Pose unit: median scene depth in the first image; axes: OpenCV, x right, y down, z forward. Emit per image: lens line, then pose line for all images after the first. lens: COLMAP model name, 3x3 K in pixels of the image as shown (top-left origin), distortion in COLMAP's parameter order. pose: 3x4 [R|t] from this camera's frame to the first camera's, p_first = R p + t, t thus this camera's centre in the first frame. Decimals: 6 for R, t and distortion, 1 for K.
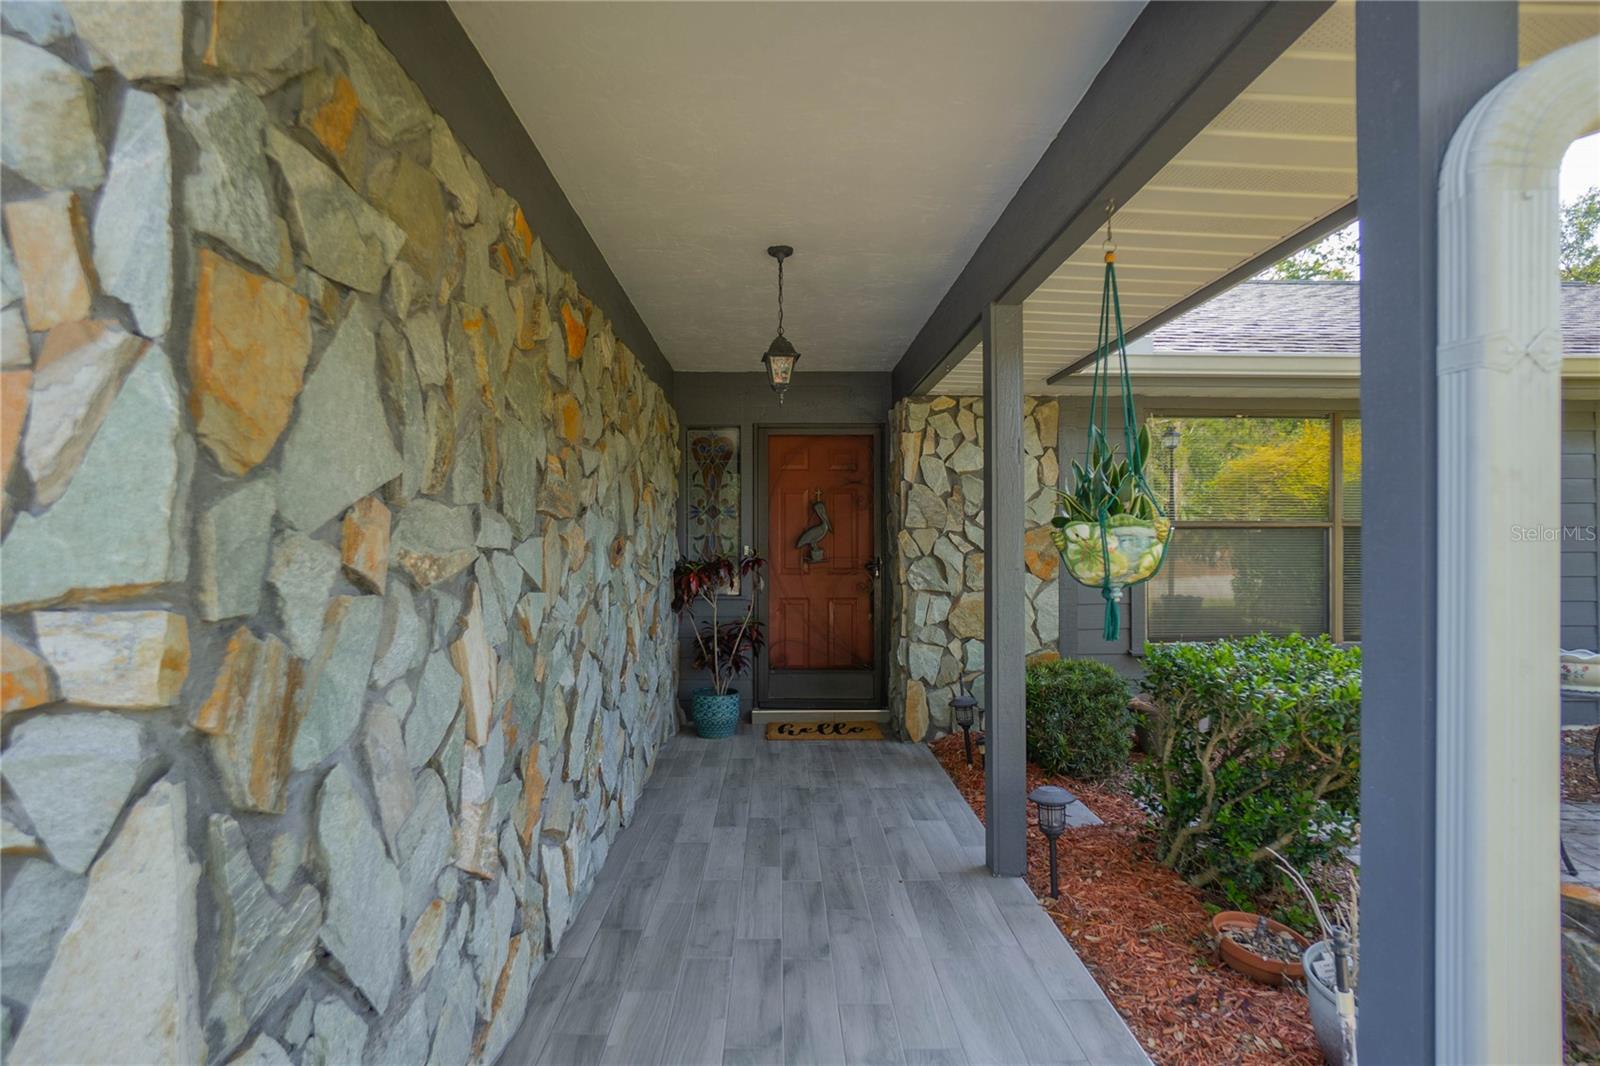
lens RADIAL K [[811.9, 0, 792.2], [0, 811.9, 544.4], [0, 0, 1]] dist [-0.023692, 0.007660]
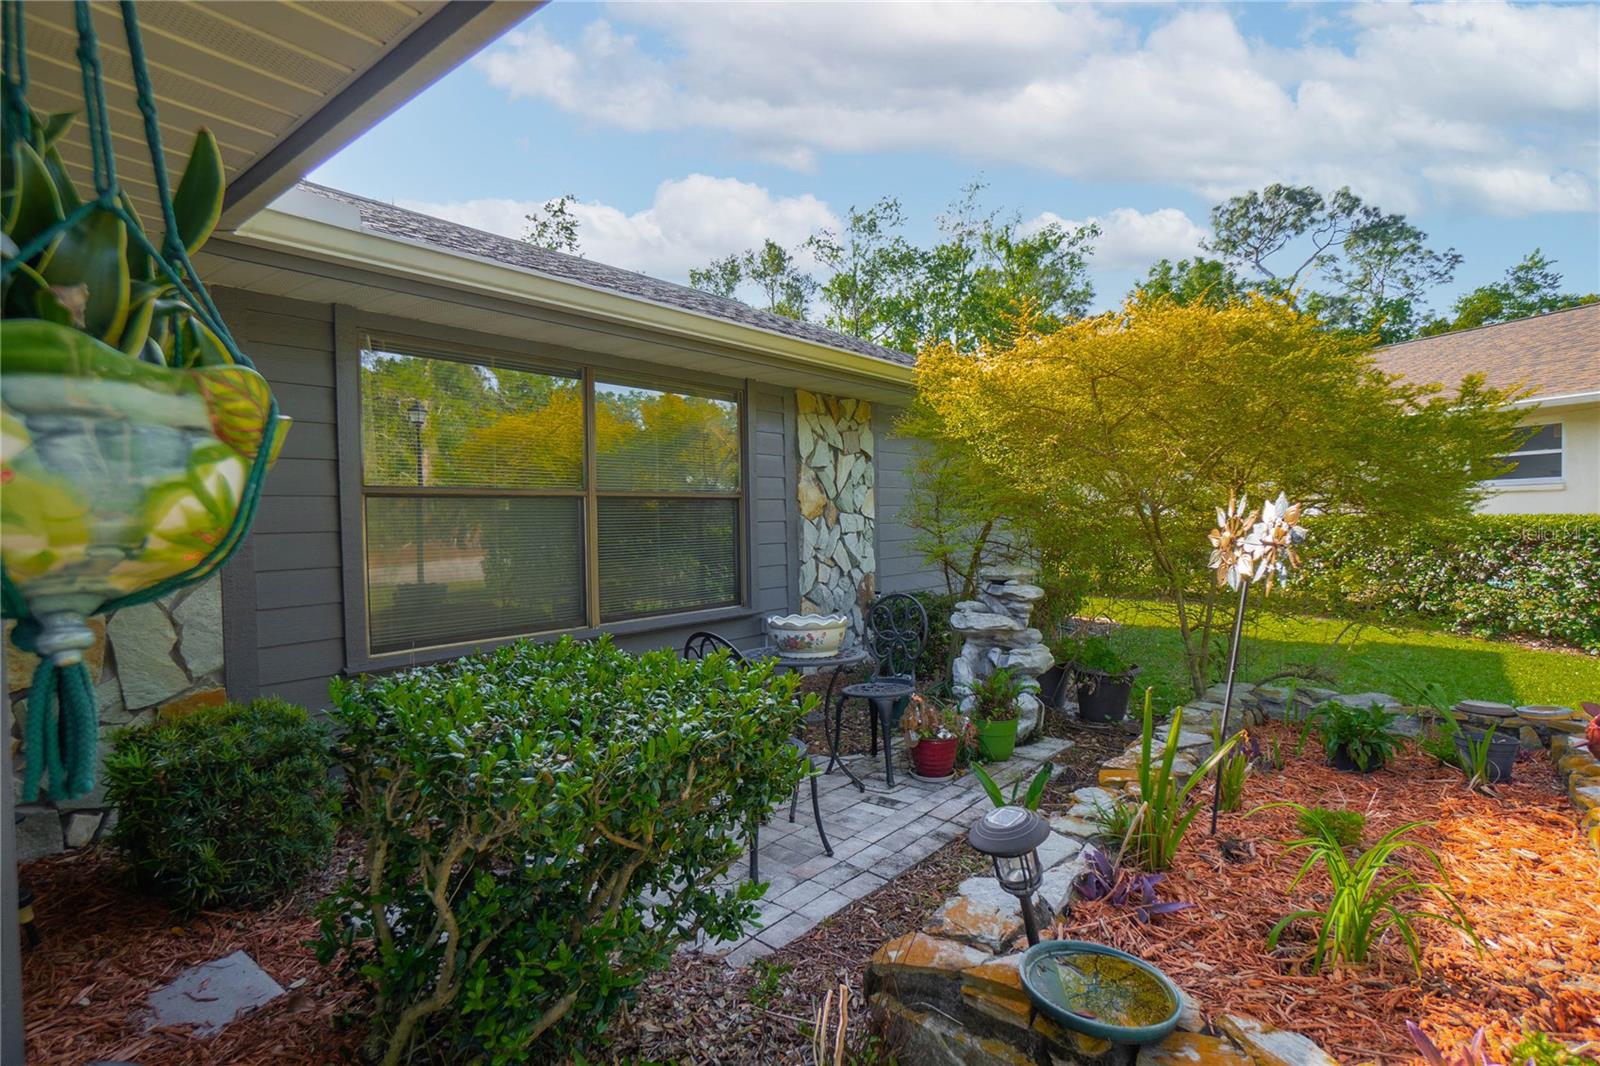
lens RADIAL K [[811.9, 0, 803.6], [0, 811.9, 531.8], [0, 0, 1]] dist [-0.023692, 0.007660]
pose [[0.638665, -0.021142, 0.769195, 0.256433], [0.017892, 0.999760, 0.012623, 0.019451], [-0.769277, 0.005701, 0.638890, 0.459441]]
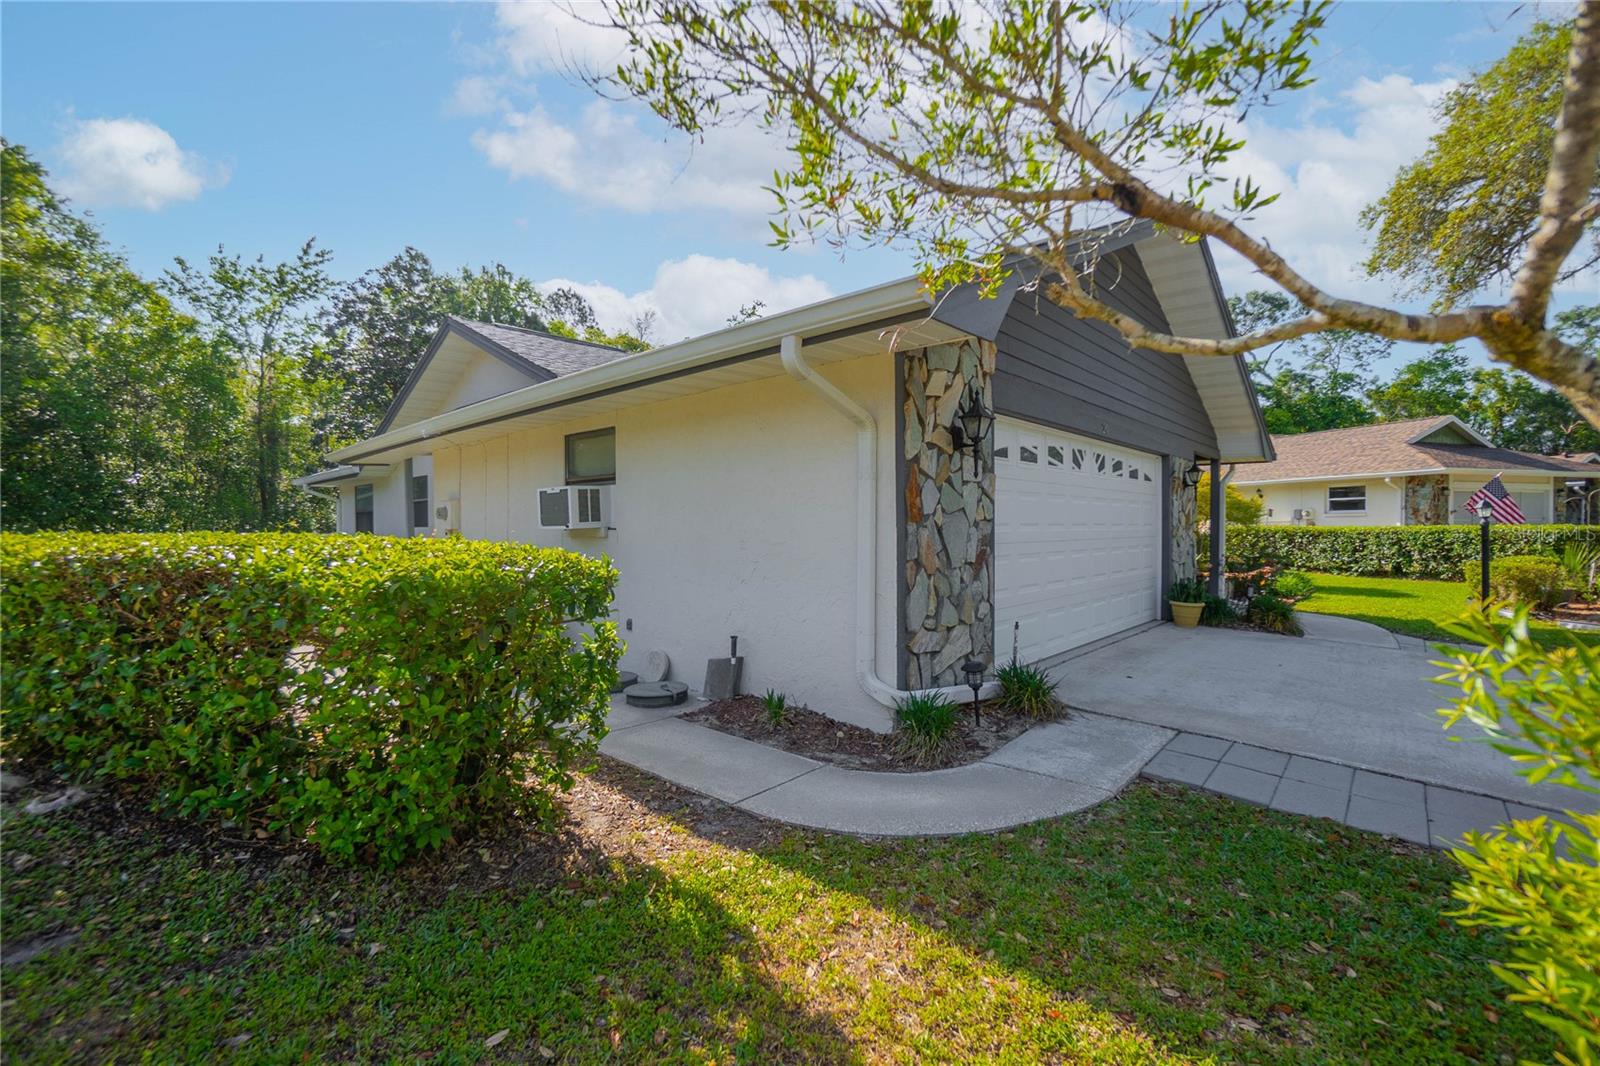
lens RADIAL K [[741.3, 0, 784.4], [0, 741.3, 526.8], [0, 0, 1]] dist [-0.045746, 0.016115]
pose [[0.685092, 0.000772, 0.728456, -4.267281], [0.003231, 0.999986, -0.004098, 0.058865], [-0.728450, 0.005161, 0.685080, -0.692958]]
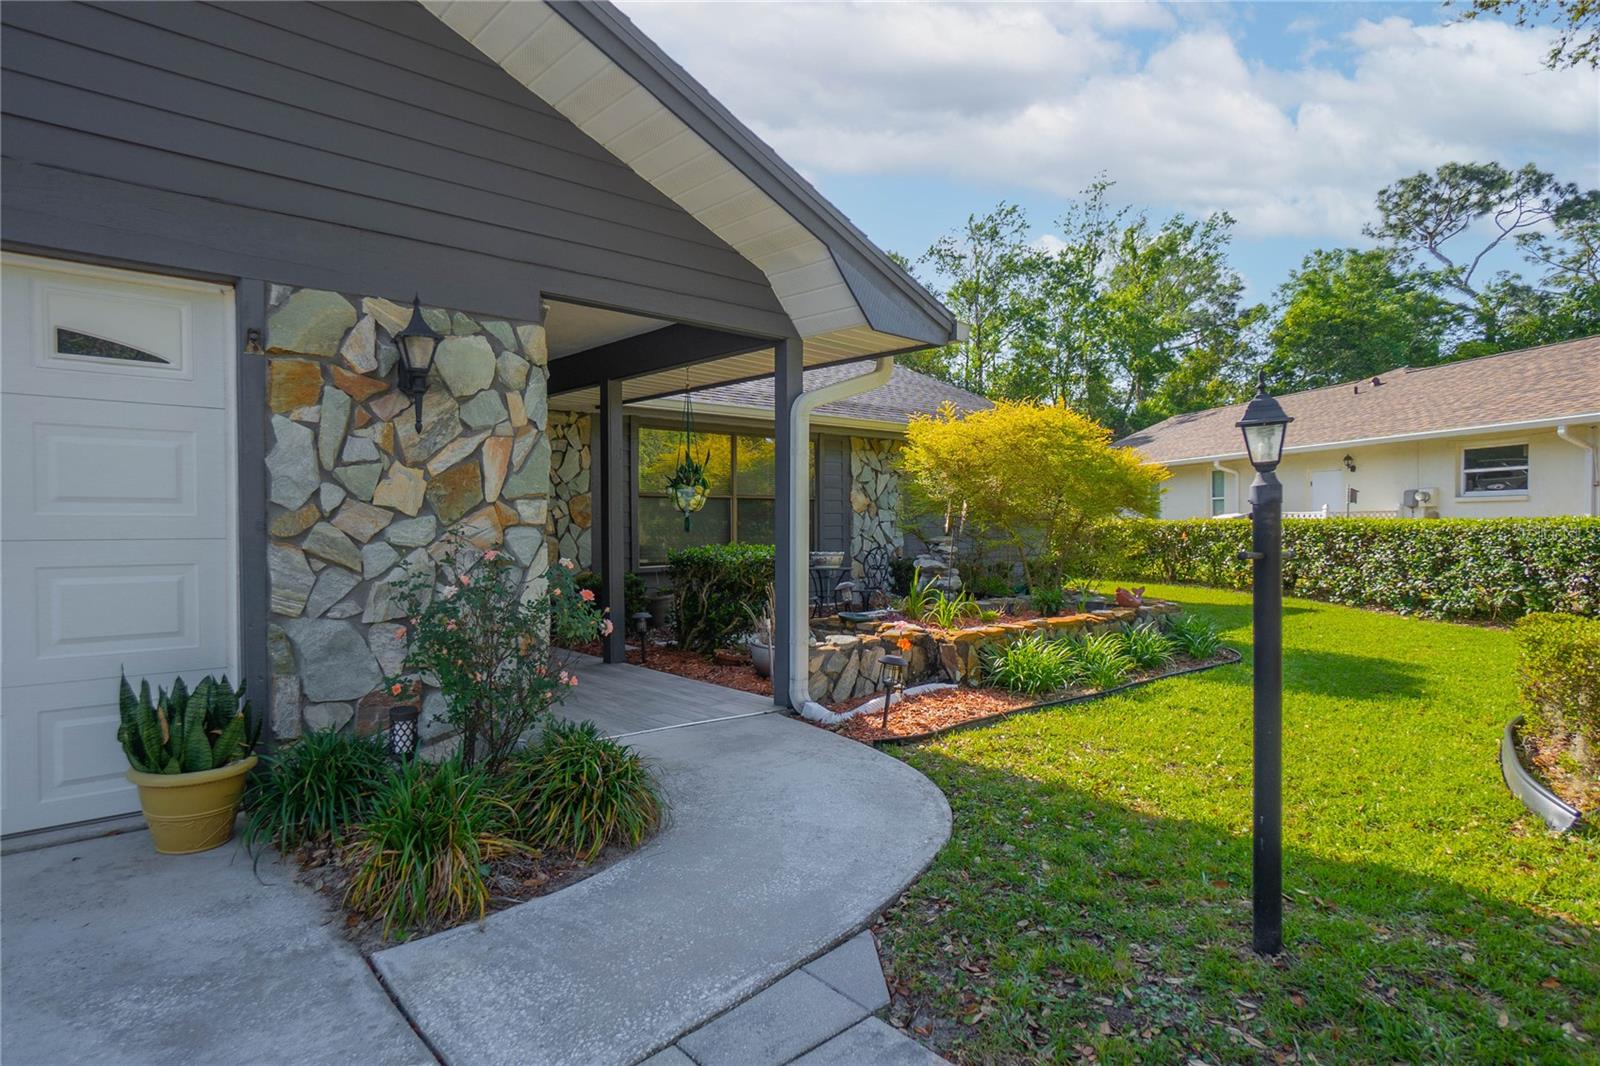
lens RADIAL K [[898.2, 0, 786.1], [0, 898.2, 535.5], [0, 0, 1]] dist [-0.009280, 0.010140]
pose [[0.765928, -0.007482, 0.642883, -0.967557], [0.001066, 0.999946, 0.010367, 0.076162], [-0.642925, -0.007255, 0.765895, -1.125016]]
